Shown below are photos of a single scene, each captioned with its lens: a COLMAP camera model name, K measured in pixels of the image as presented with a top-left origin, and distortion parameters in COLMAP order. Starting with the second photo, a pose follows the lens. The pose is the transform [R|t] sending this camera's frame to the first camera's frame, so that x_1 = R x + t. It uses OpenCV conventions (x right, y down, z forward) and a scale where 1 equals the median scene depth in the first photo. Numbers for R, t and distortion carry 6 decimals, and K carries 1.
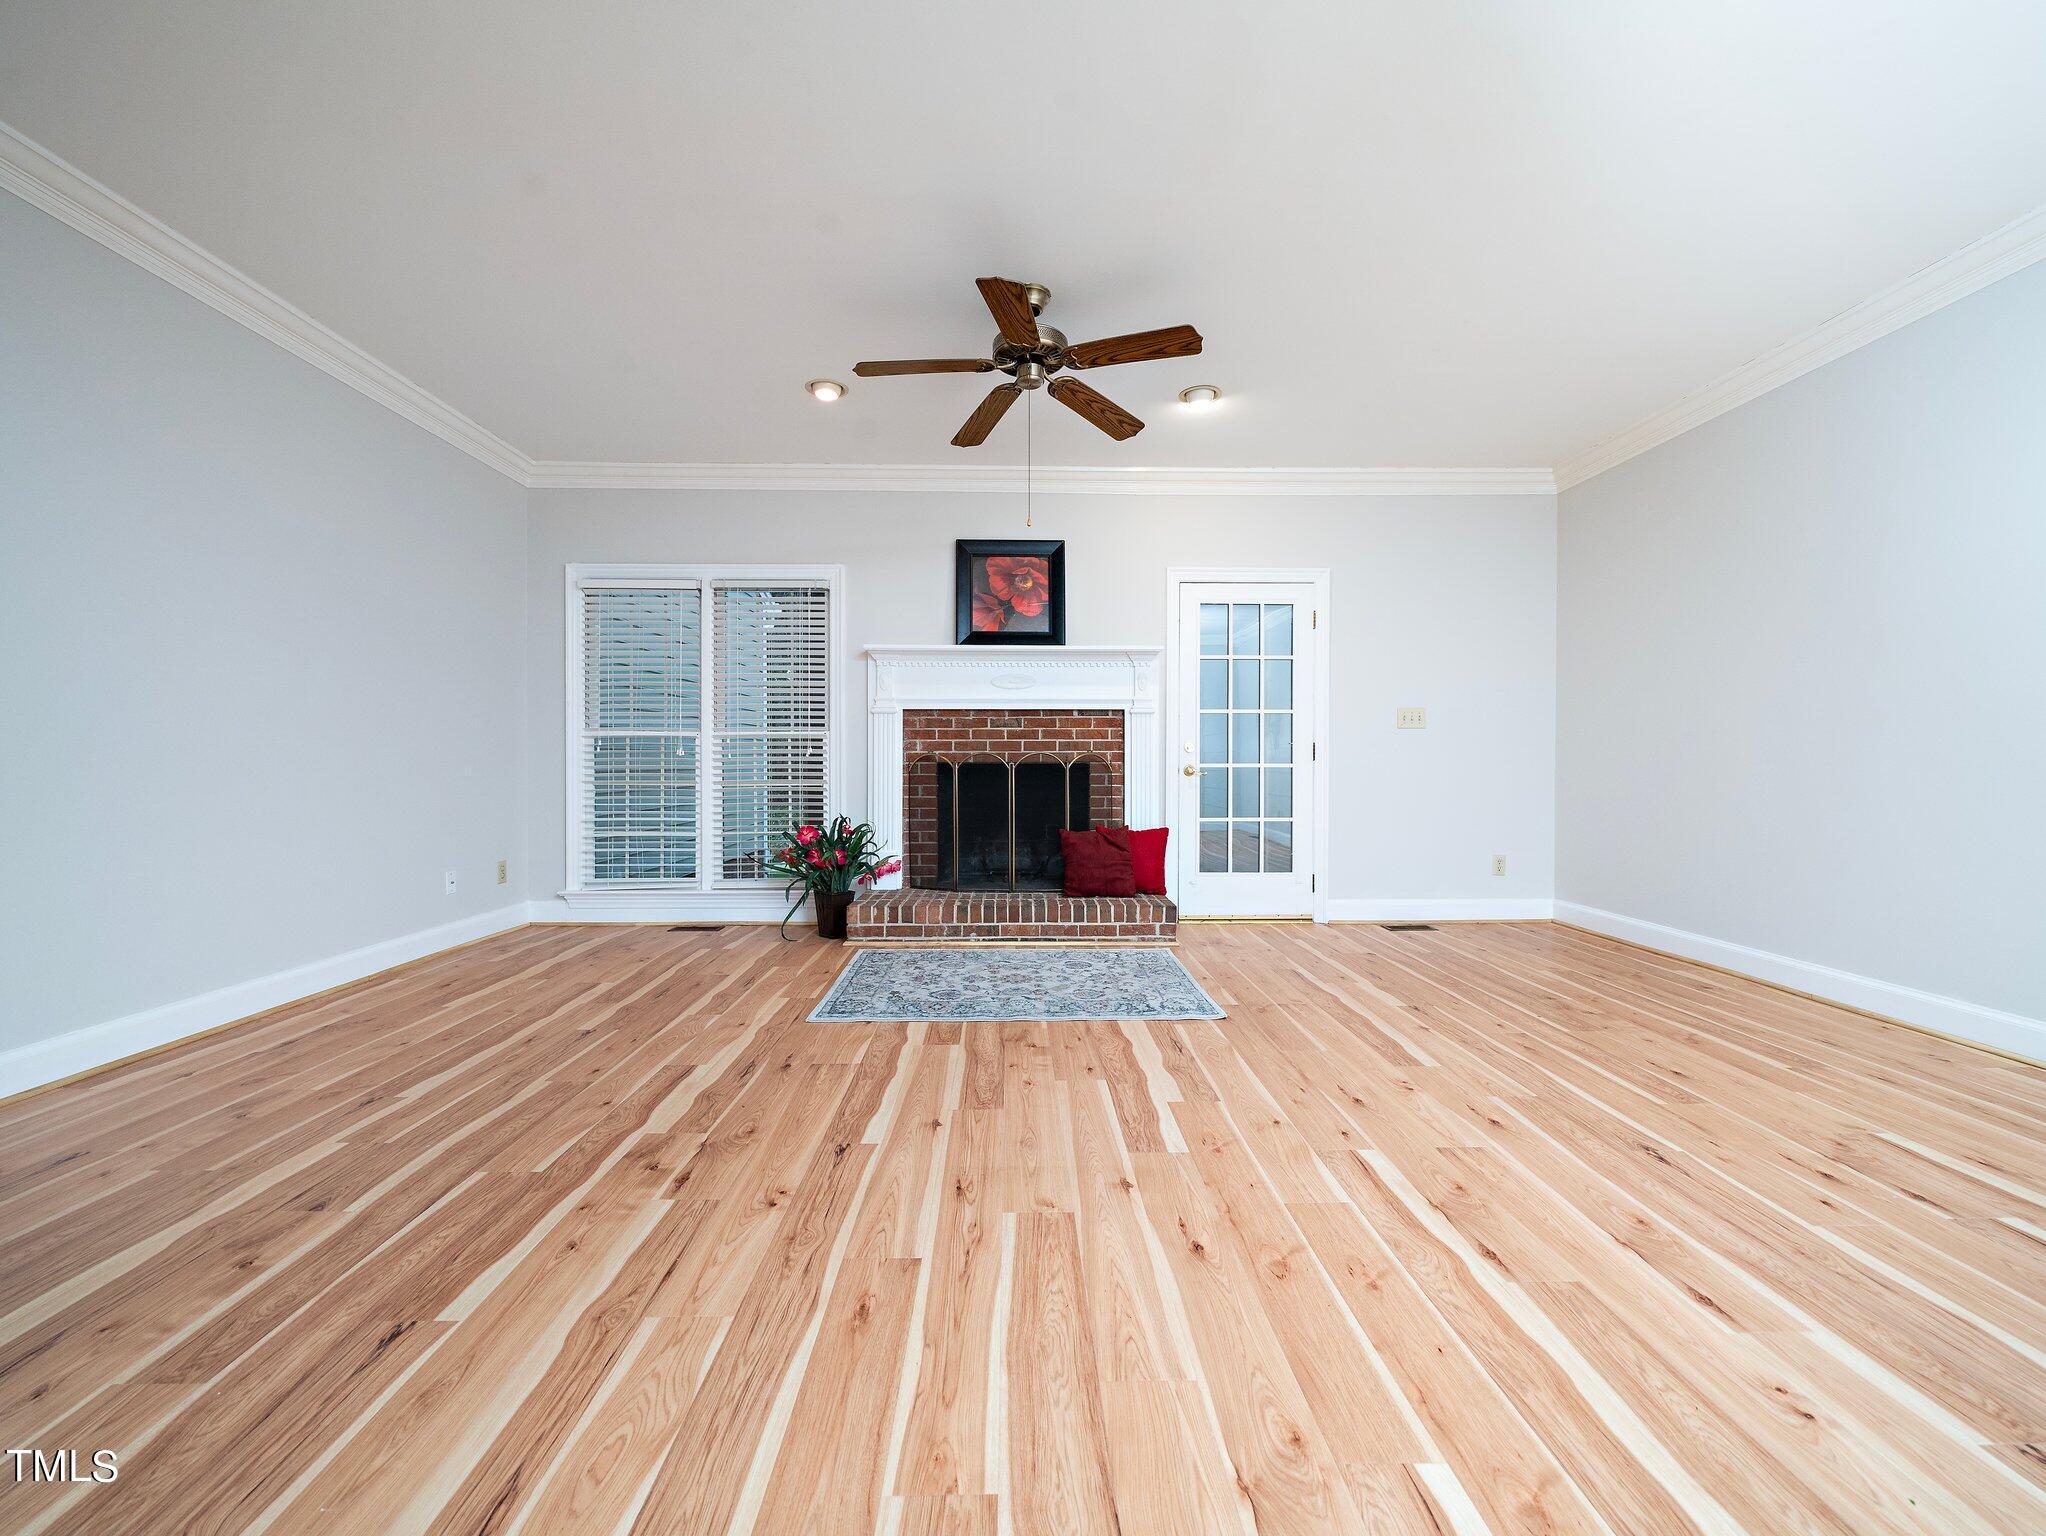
lens RADIAL K [[829.8, 0, 1015.6], [0, 829.8, 765.1], [0, 0, 1]] dist [-0.000782, -0.000249]
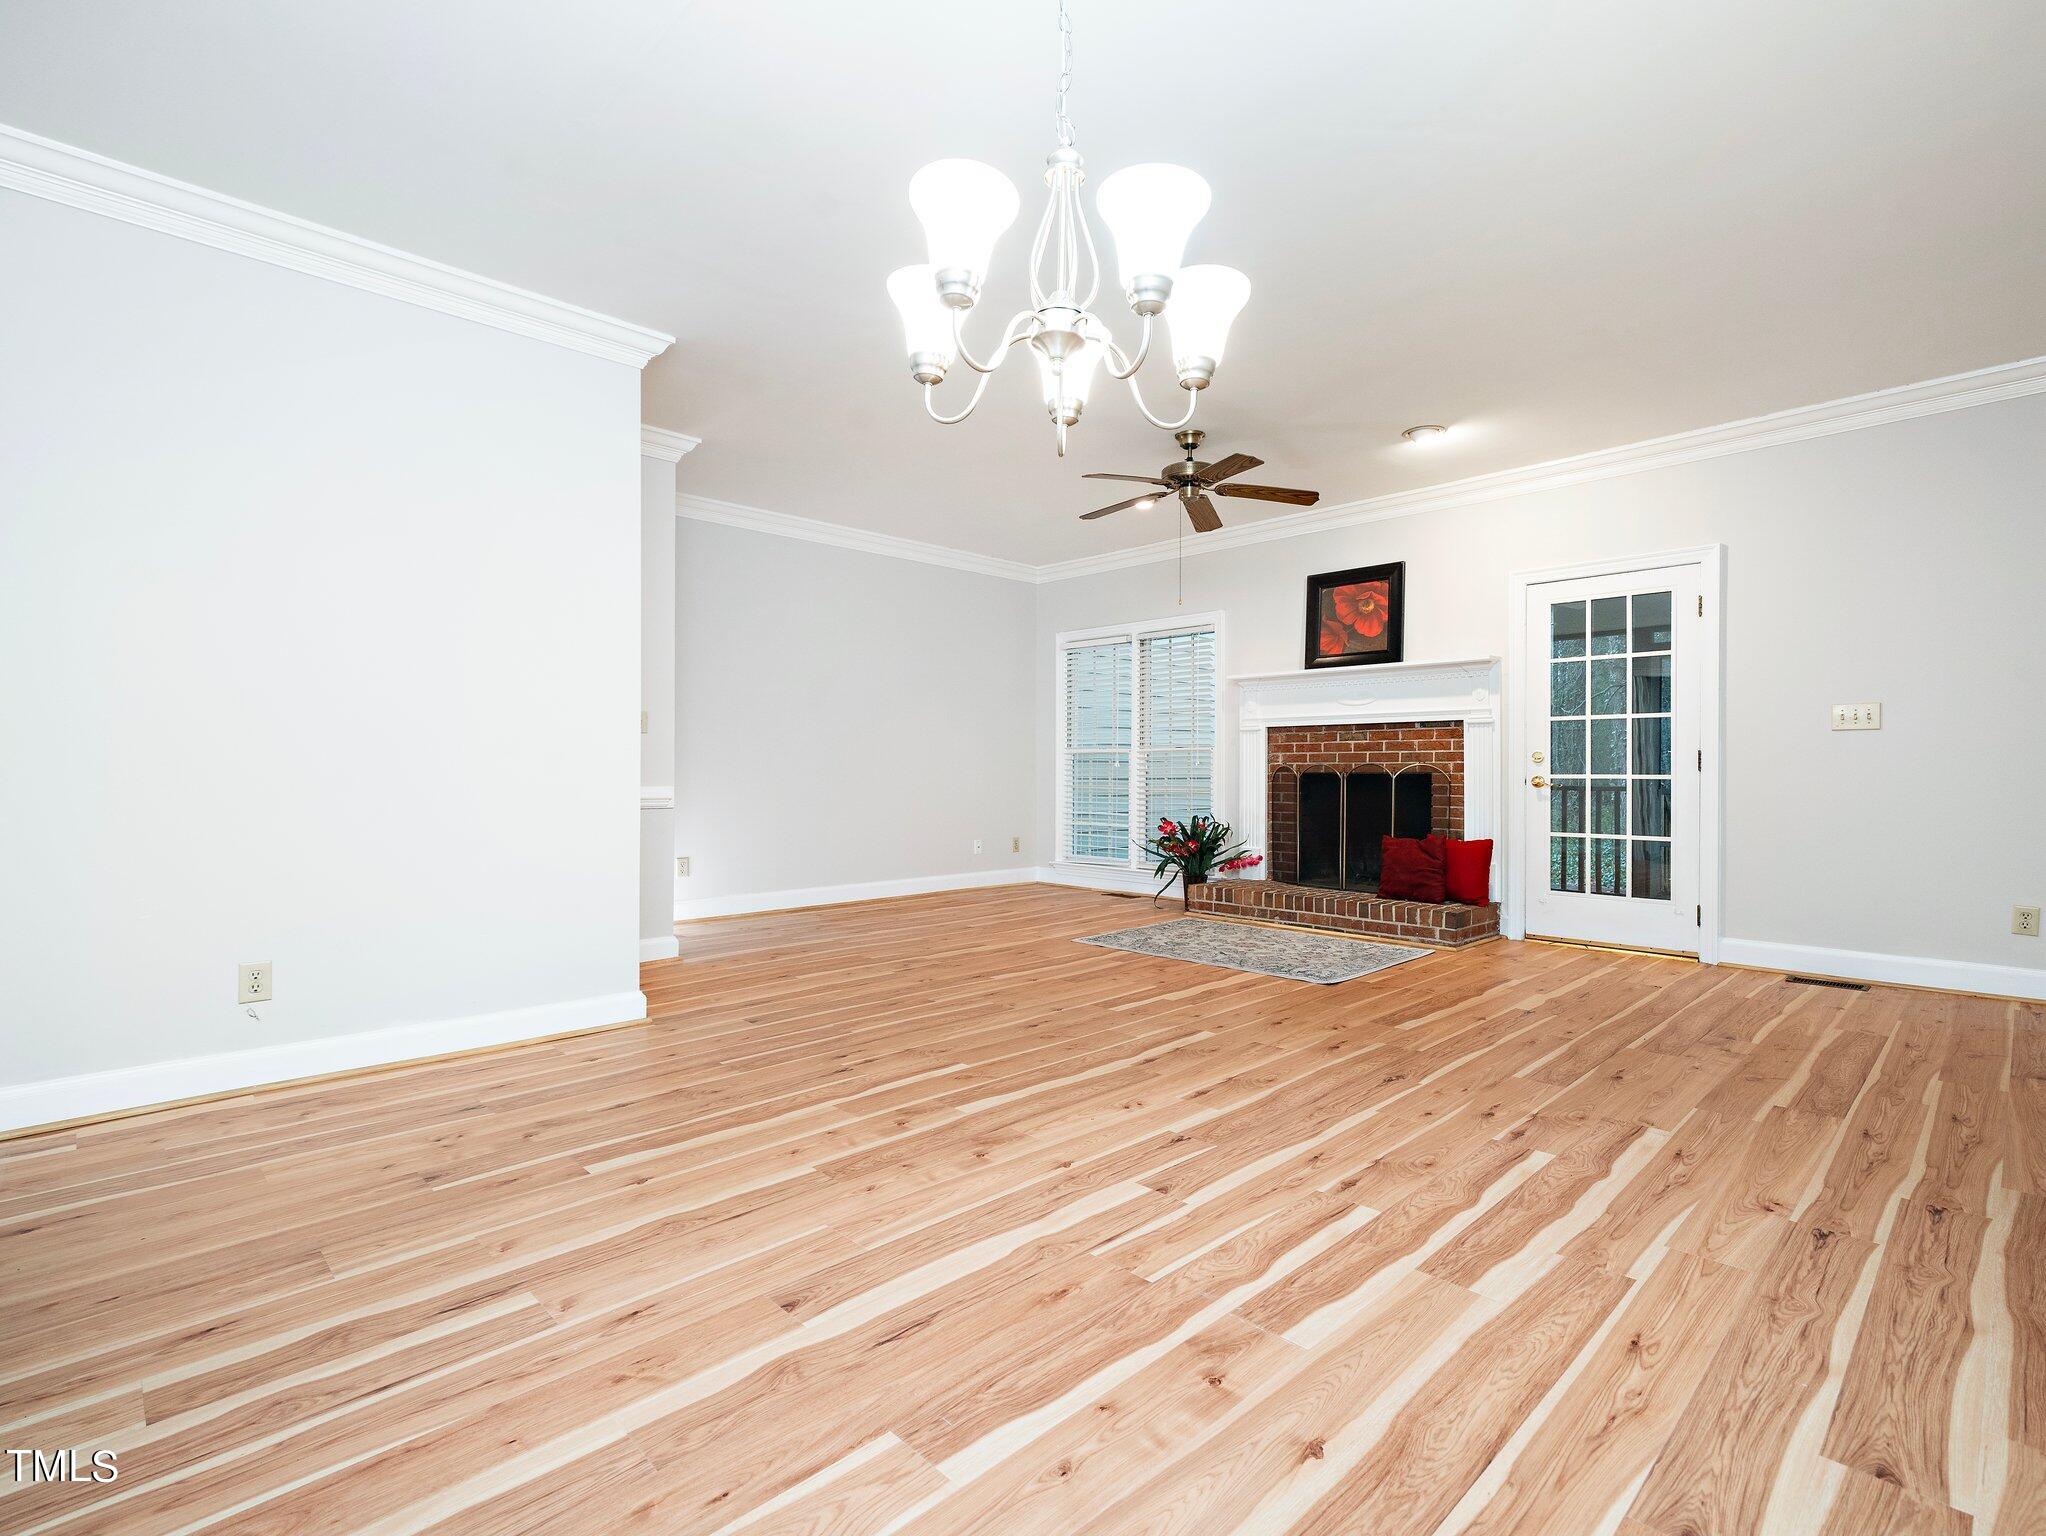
lens RADIAL K [[968.5, 0, 1023.0], [0, 968.5, 768.0], [0, 0, 1]] dist [0.000676, -0.000317]
pose [[0.689382, -0.001483, -0.724397, 0.635104], [-0.004329, 0.999972, -0.006167, 0.000137], [0.724385, 0.007387, 0.689356, -0.196715]]
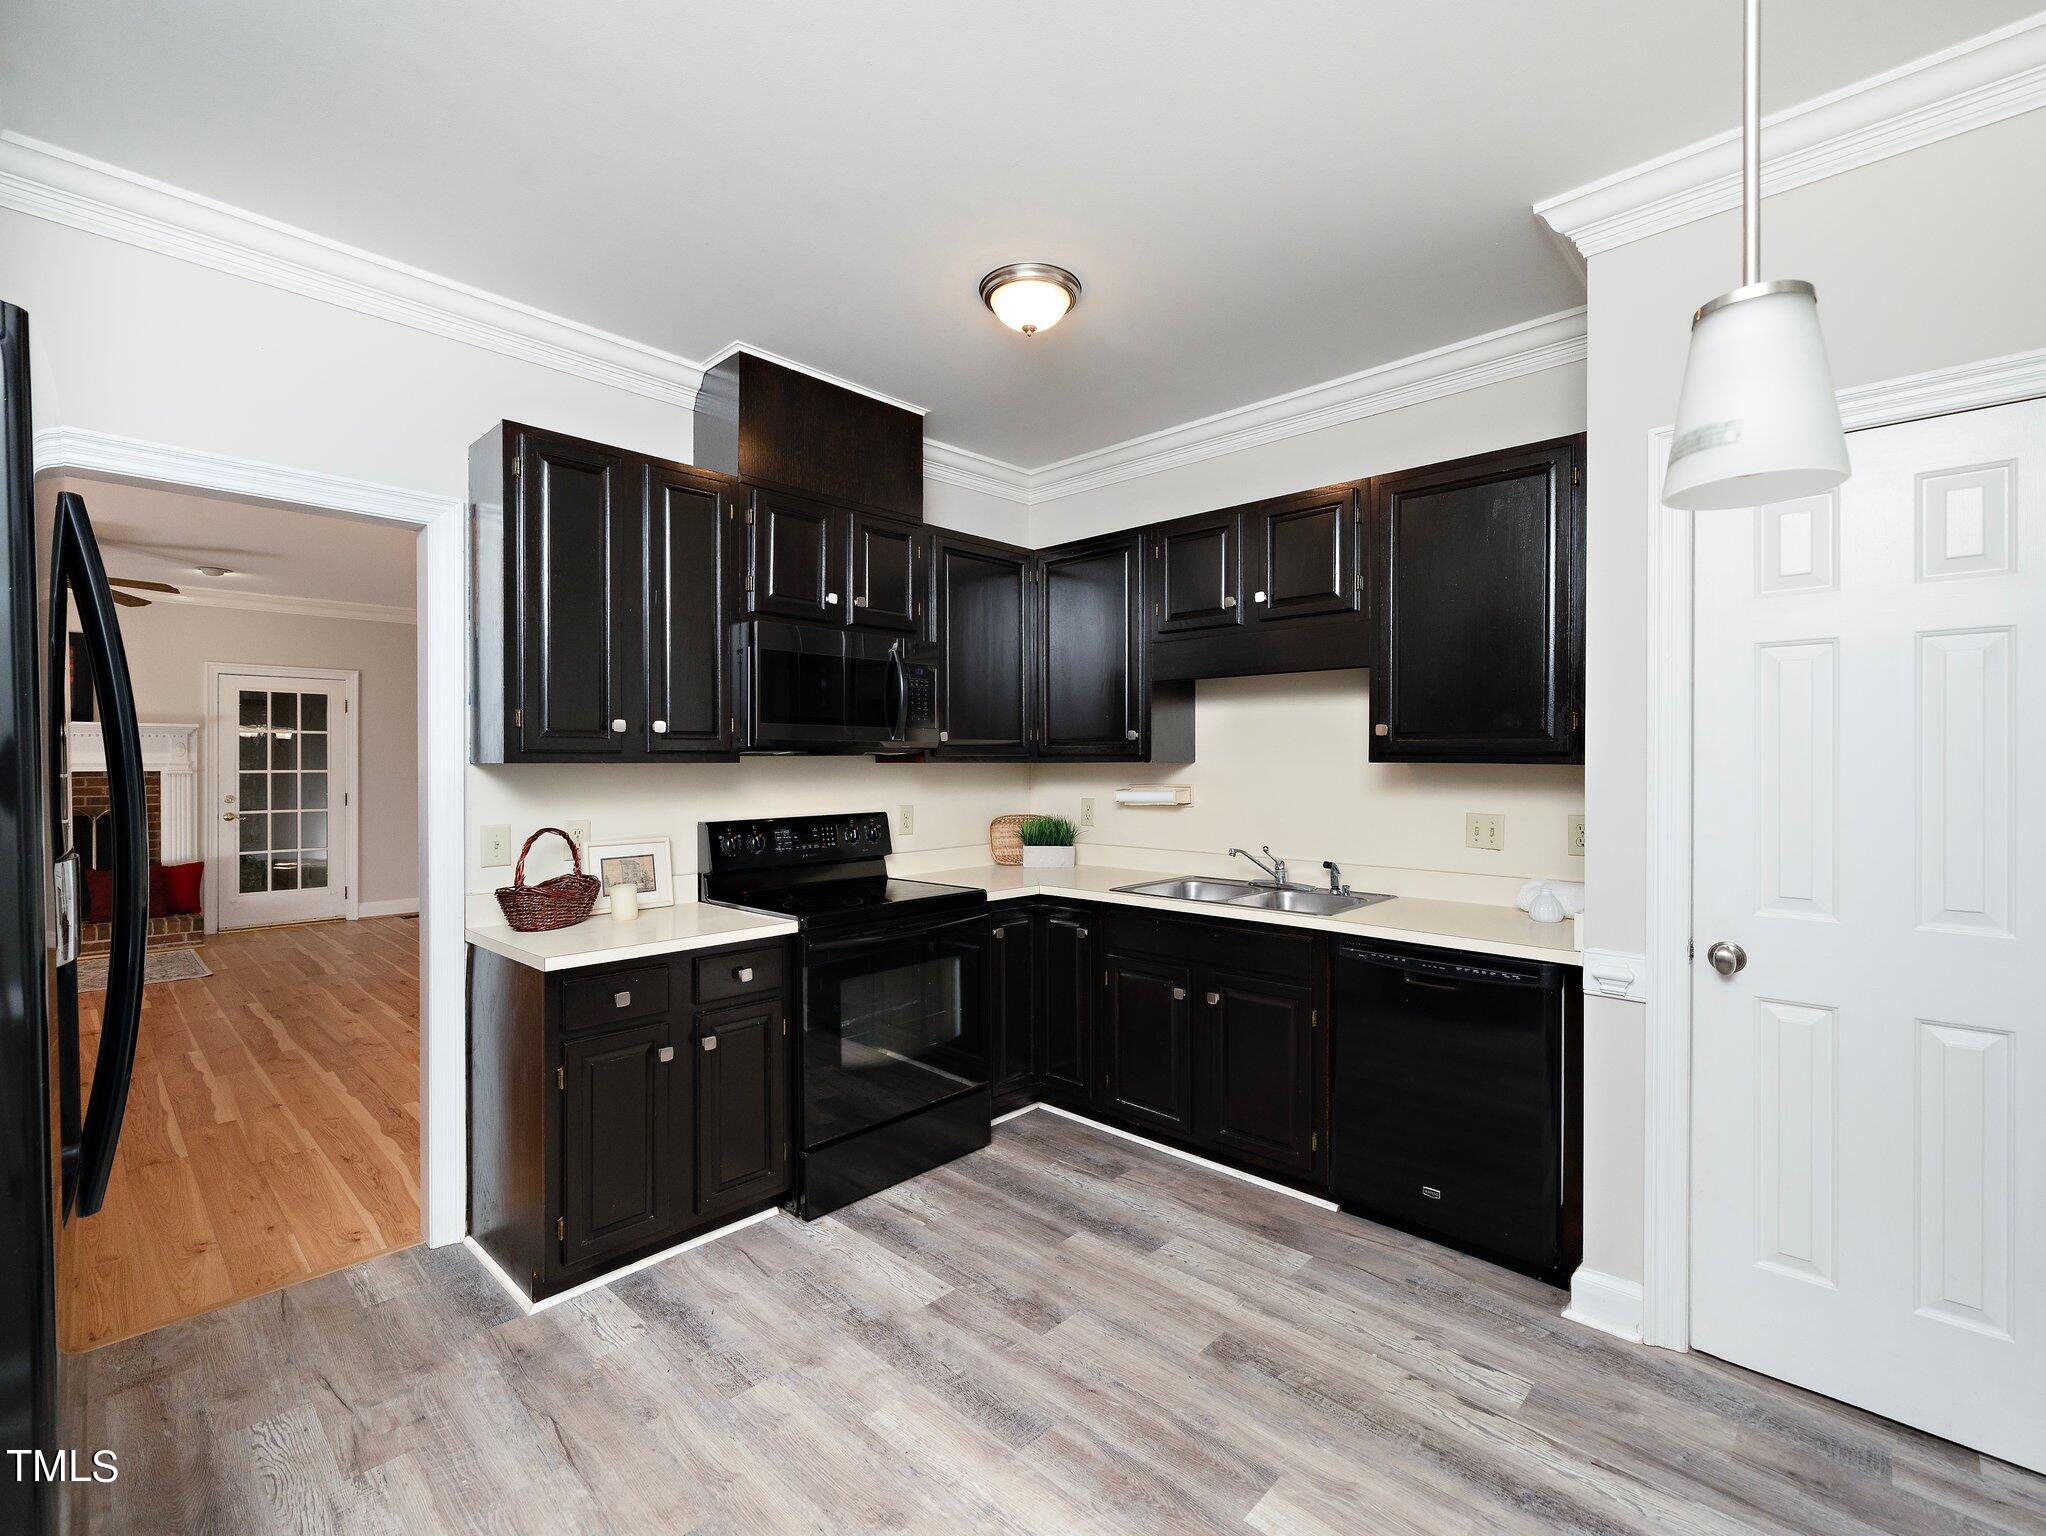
lens RADIAL K [[910.0, 0, 1030.8], [0, 910.0, 765.9], [0, 0, 1]] dist [0.001425, 0.000090]
pose [[0.688922, -0.005797, 0.724812, 0.039612], [0.005417, 0.999981, 0.002849, -0.075504], [-0.724815, 0.001964, 0.688941, -0.970307]]
